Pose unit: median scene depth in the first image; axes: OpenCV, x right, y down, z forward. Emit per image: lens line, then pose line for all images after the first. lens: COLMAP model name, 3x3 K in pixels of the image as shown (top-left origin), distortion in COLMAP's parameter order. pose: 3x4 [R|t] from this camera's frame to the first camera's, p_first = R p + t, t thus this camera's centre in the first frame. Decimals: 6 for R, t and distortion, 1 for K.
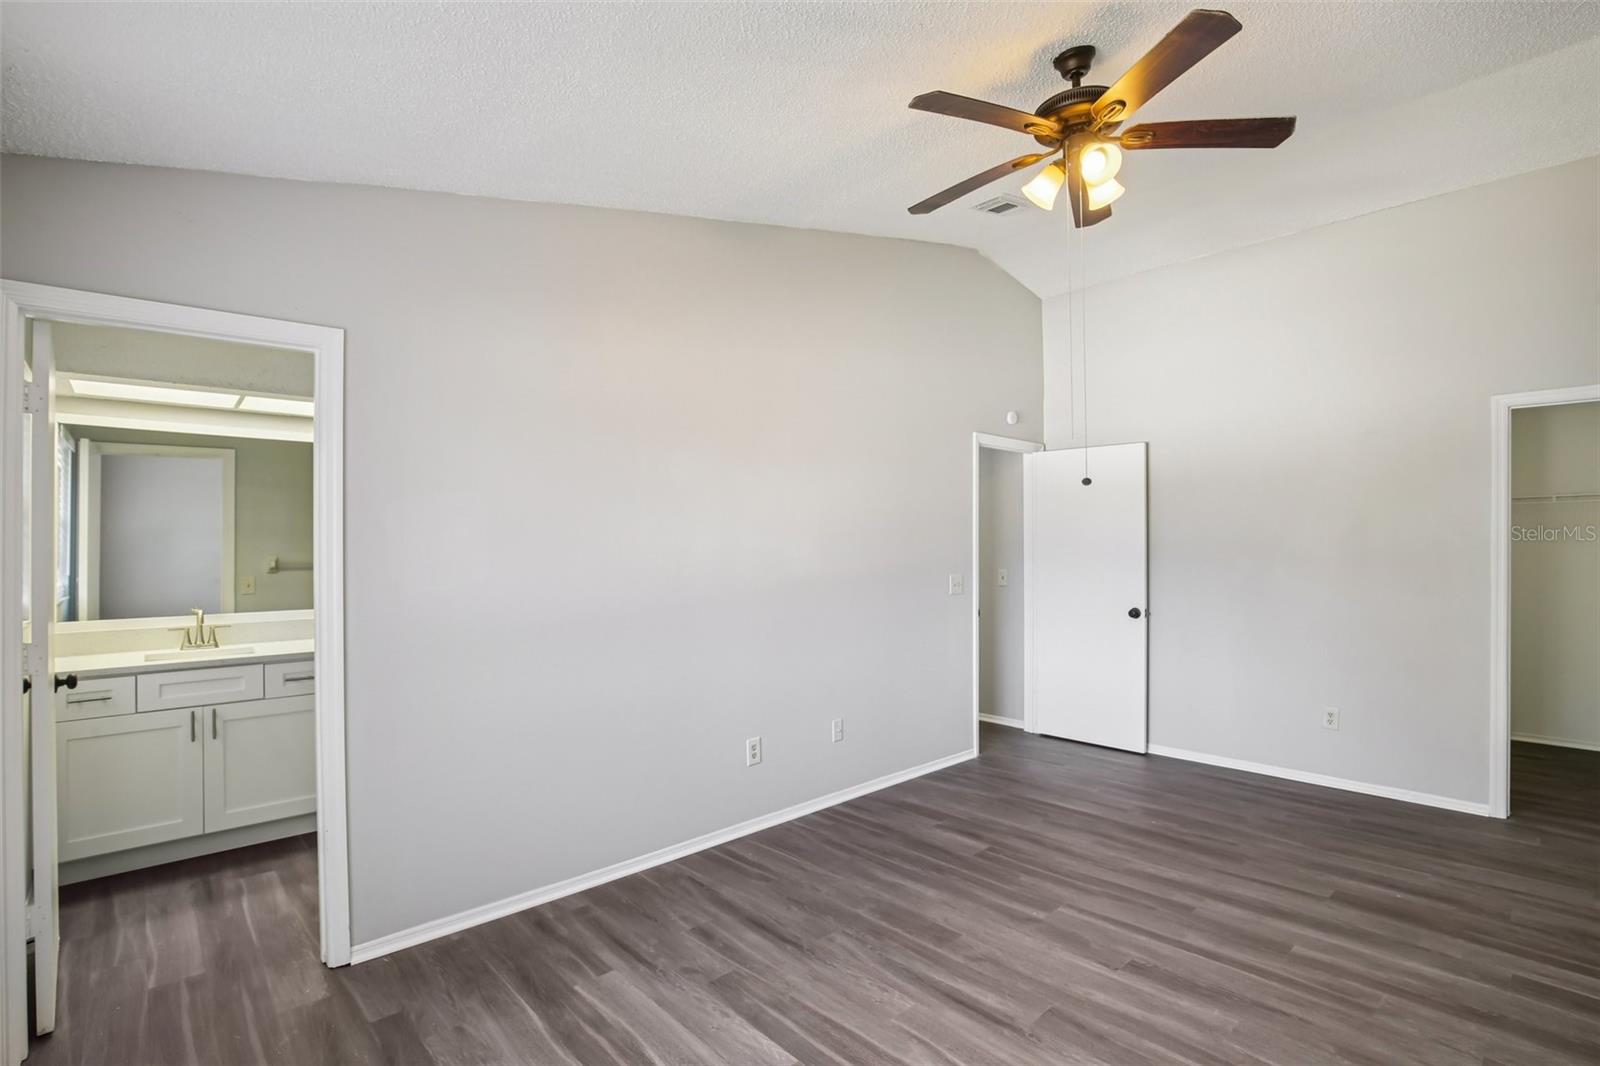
lens RADIAL K [[740.0, 0, 784.2], [0, 740.0, 540.5], [0, 0, 1]] dist [-0.031261, 0.000325]
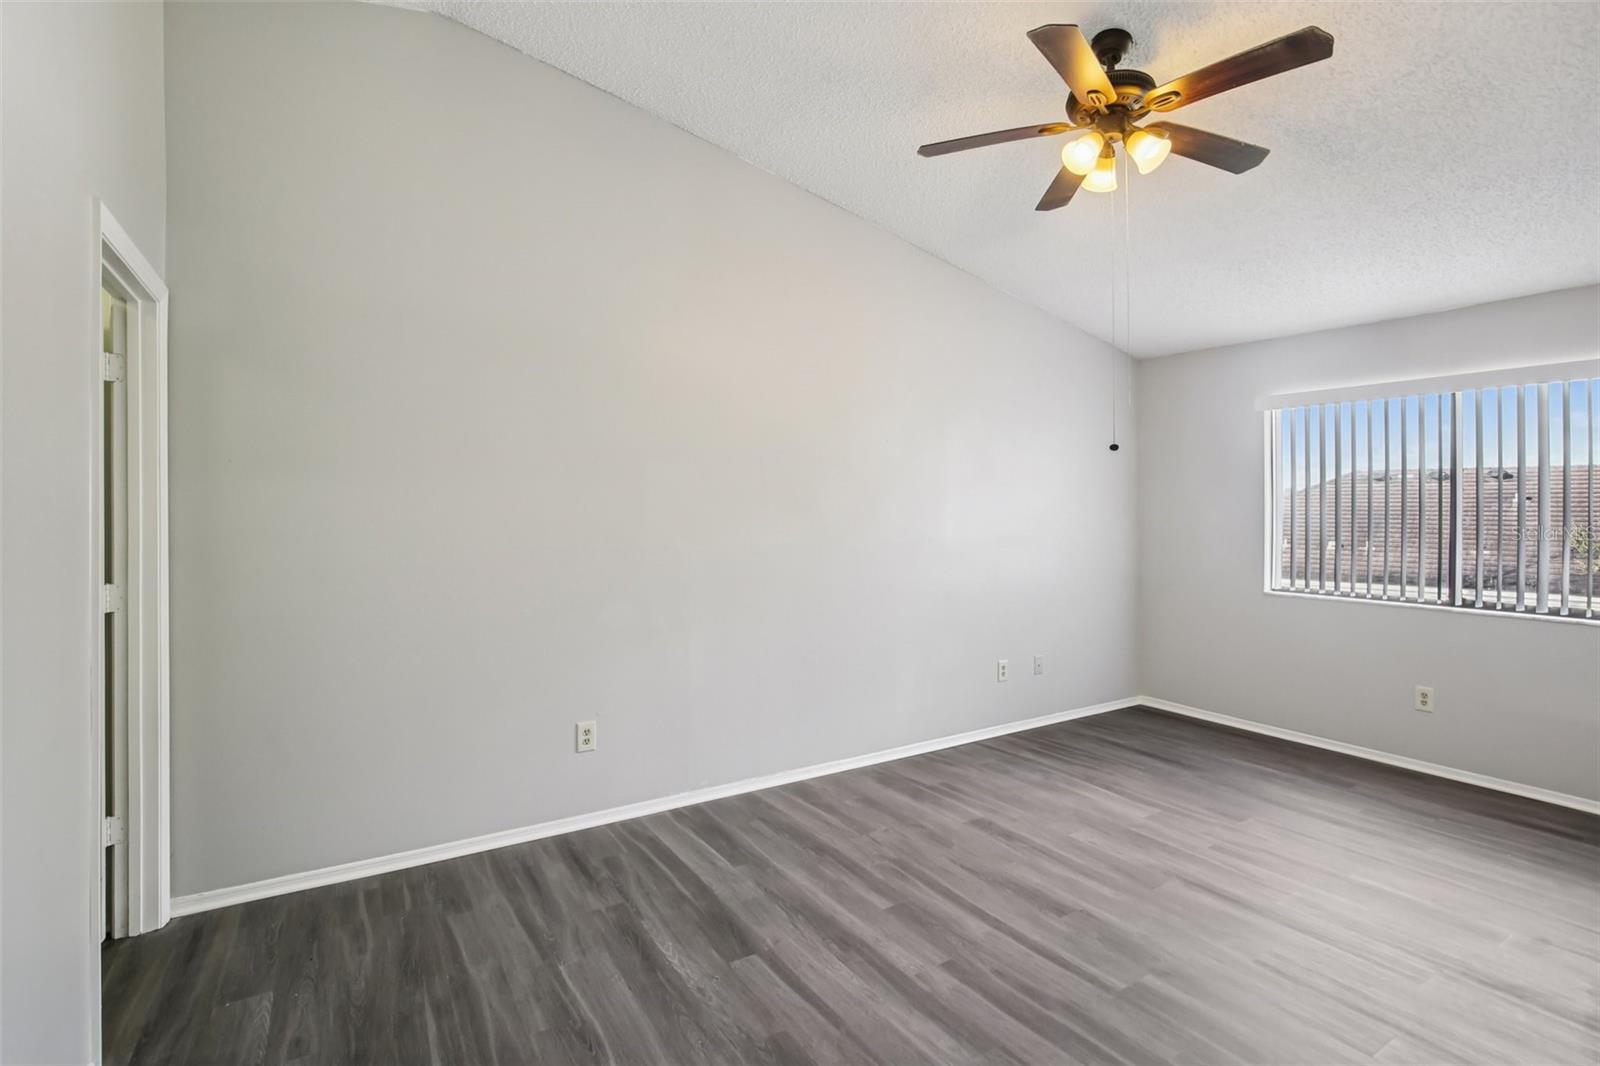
lens RADIAL K [[746.6, 0, 796.3], [0, 746.6, 516.6], [0, 0, 1]] dist [-0.019636, 0.000476]
pose [[-0.984704, 0.003282, 0.174206, 0.525553], [0.001954, 0.999968, -0.007794, 0.020466], [-0.174226, -0.007335, -0.984678, 1.660577]]
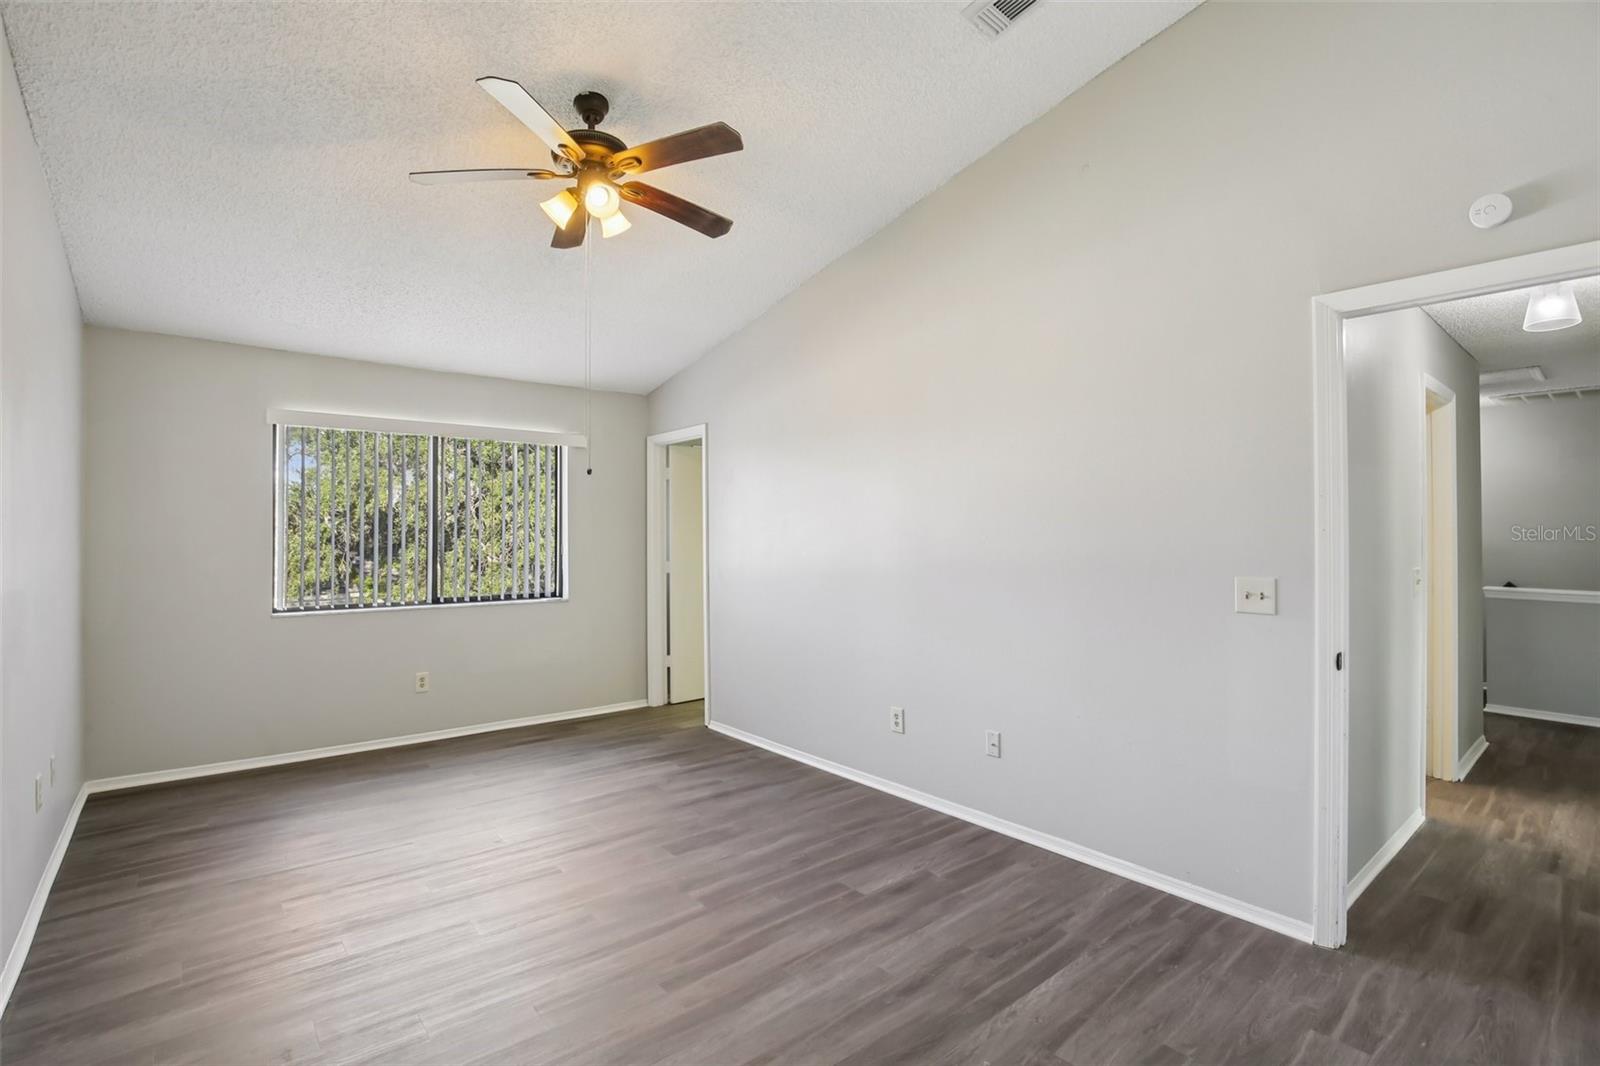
lens RADIAL K [[746.6, 0, 800.0], [0, 746.6, 533.0], [0, 0, 1]] dist [-0.021650, -0.000112]
pose [[-0.032651, 0.007317, -0.999440, 1.227187], [0.009993, 0.999926, 0.006994, 0.008787], [0.999417, -0.009759, -0.032722, 1.065461]]
